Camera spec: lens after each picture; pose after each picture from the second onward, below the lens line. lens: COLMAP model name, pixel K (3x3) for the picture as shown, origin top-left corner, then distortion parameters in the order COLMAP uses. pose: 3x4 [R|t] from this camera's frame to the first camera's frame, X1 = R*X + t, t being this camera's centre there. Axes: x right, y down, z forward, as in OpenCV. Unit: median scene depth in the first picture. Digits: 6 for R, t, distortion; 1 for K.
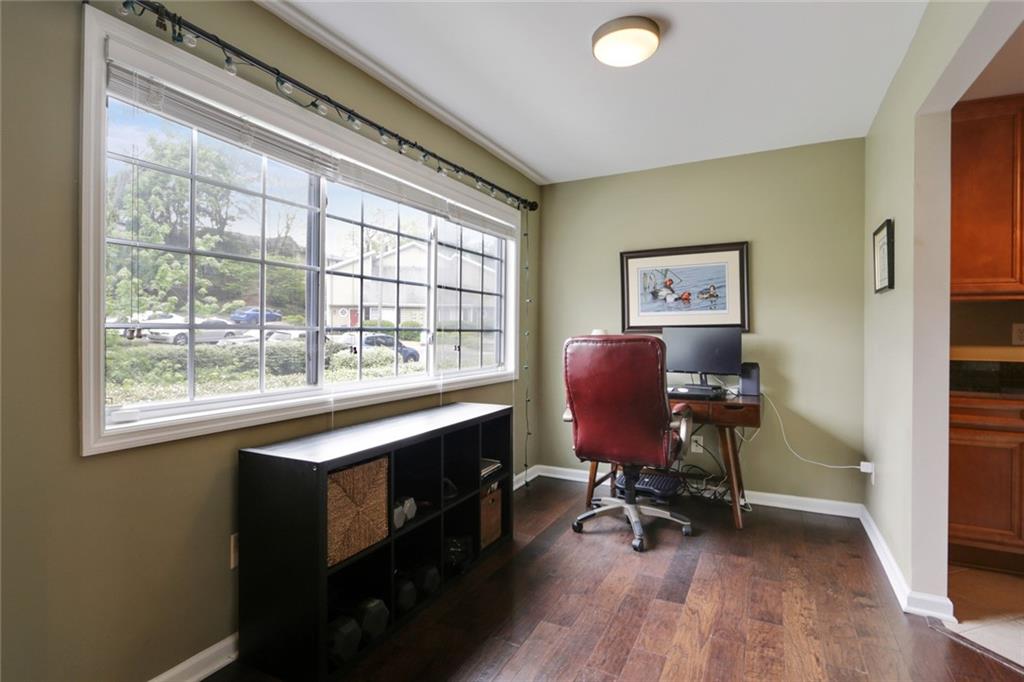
lens RADIAL K [[533.5, 0, 497.2], [0, 533.5, 337.3], [0, 0, 1]] dist [-0.010646, 0.005492]
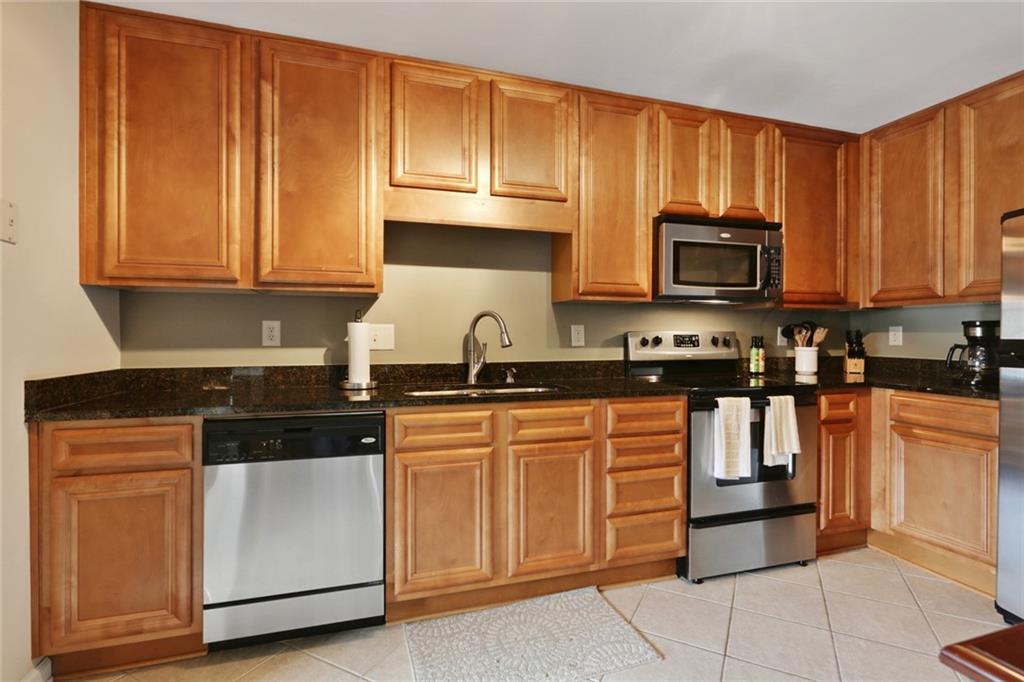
lens RADIAL K [[500.0, 0, 514.1], [0, 500.0, 338.2], [0, 0, 1]] dist [0.000113, 0.001282]
pose [[0.719299, -0.014478, 0.694549, 0.639732], [0.014719, 0.999876, 0.005600, 0.003286], [-0.694544, 0.006195, 0.719423, 0.142616]]
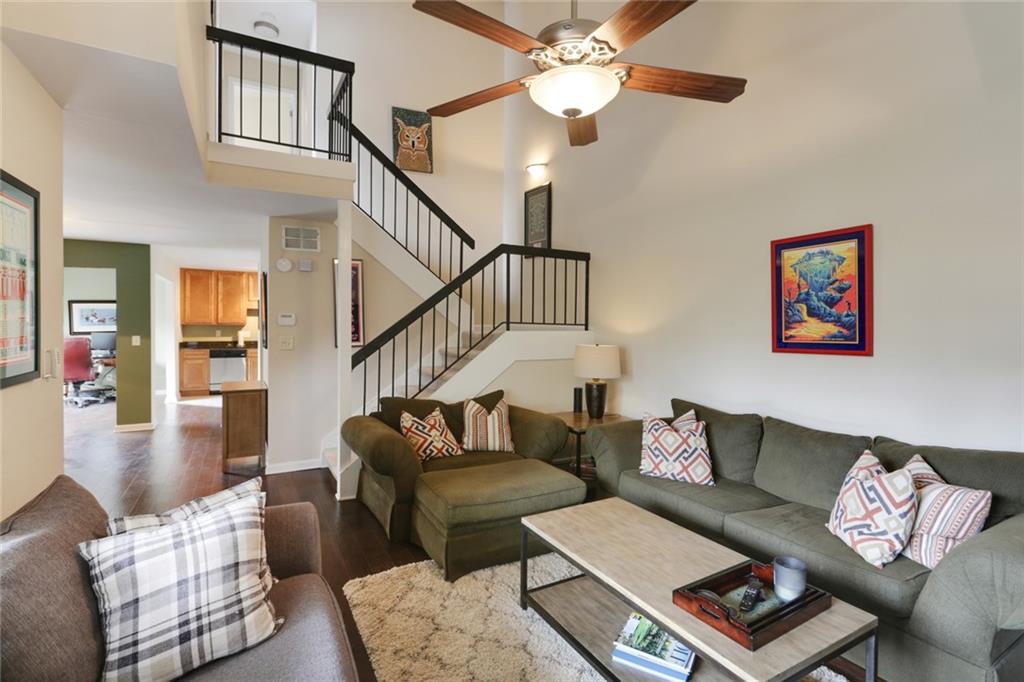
lens RADIAL K [[500.0, 0, 517.6], [0, 500.0, 331.6], [0, 0, 1]] dist [0.000113, 0.001282]
pose [[0.554422, -0.021763, 0.831951, -0.618474], [0.008476, 0.999754, 0.020504, -0.062057], [-0.832192, -0.004316, 0.554470, -2.275320]]
